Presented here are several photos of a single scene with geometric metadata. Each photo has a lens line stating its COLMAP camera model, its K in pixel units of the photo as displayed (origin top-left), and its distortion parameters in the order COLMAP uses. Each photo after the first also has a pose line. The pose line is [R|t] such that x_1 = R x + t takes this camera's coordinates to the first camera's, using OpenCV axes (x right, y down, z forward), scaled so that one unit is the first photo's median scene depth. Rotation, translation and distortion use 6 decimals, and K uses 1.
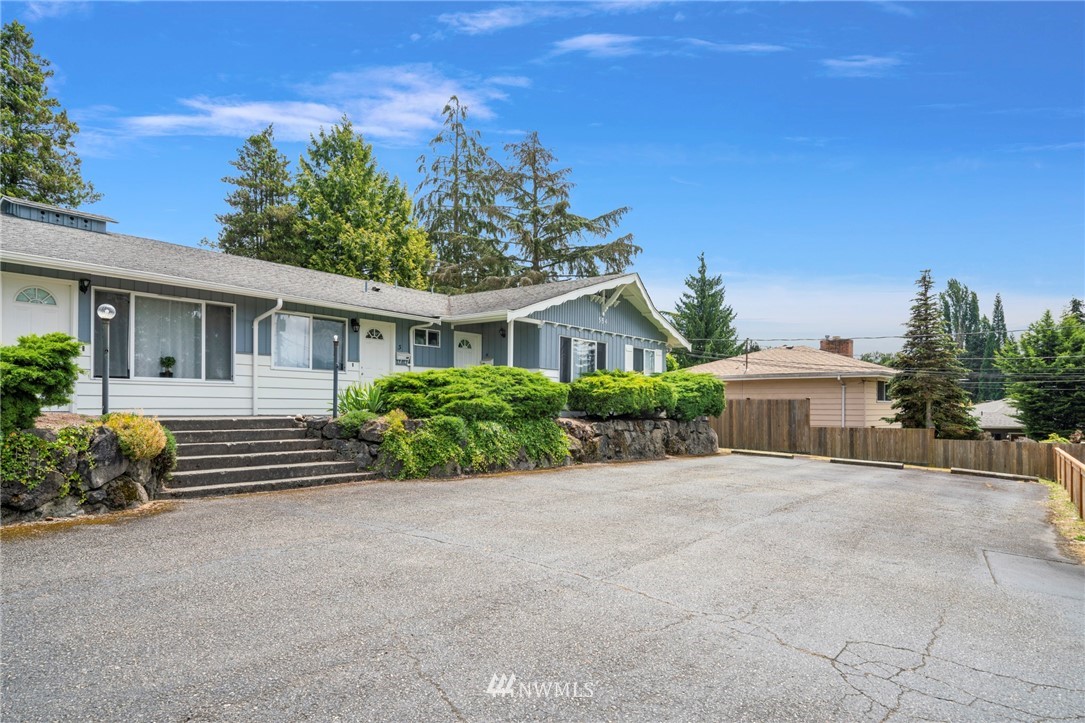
lens RADIAL K [[678.0, 0, 541.2], [0, 678.0, 411.6], [0, 0, 1]] dist [0.000263, 0.001268]
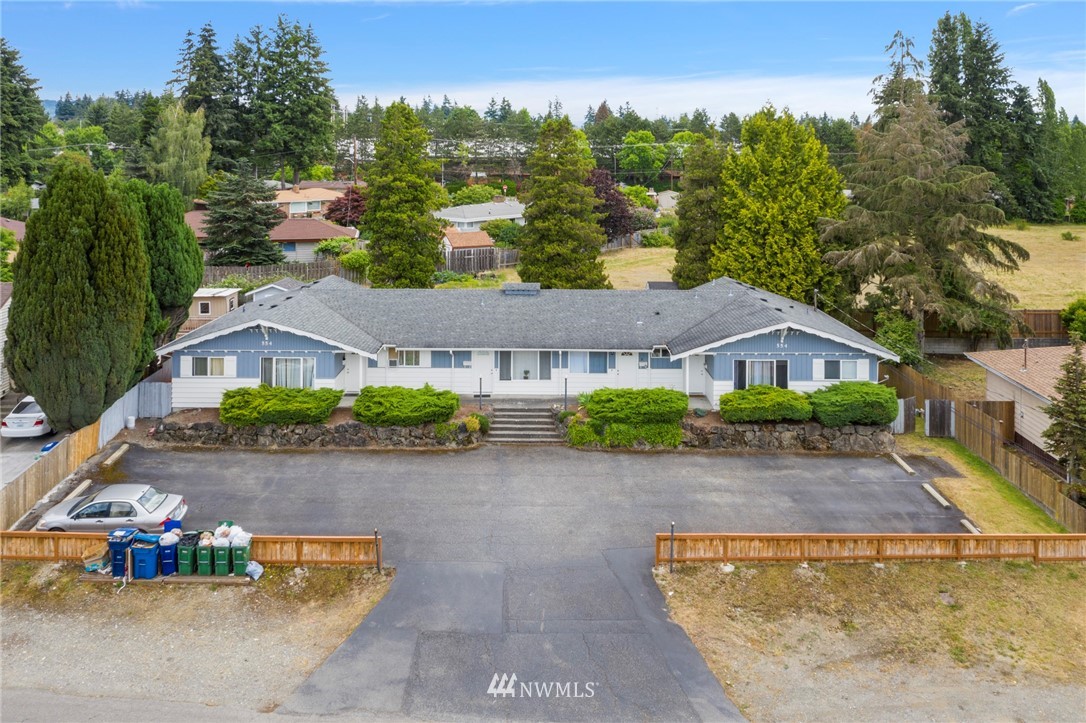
lens RADIAL K [[869.9, 0, 539.3], [0, 869.9, 137.5], [0, 0, 1]] dist [-0.000684, -0.030094]
pose [[0.597632, -0.018021, -0.801568, 1.461548], [-0.003833, 0.999672, -0.025333, -0.602234], [0.801761, 0.018212, 0.597367, -0.644738]]
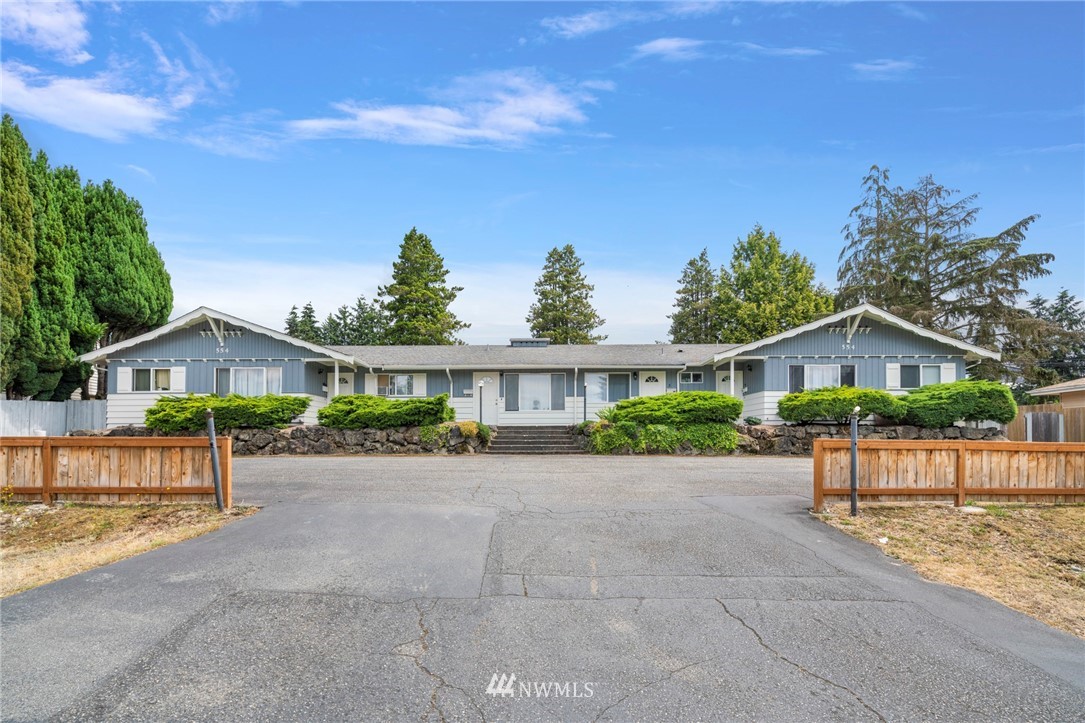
lens RADIAL K [[527.4, 0, 538.8], [0, 527.4, 437.0], [0, 0, 1]] dist [0.002640, -0.000807]
pose [[0.595867, -0.018771, -0.802864, 0.578429], [0.001725, 0.999754, -0.022094, 0.053306], [0.803081, 0.011780, 0.595753, -0.015138]]
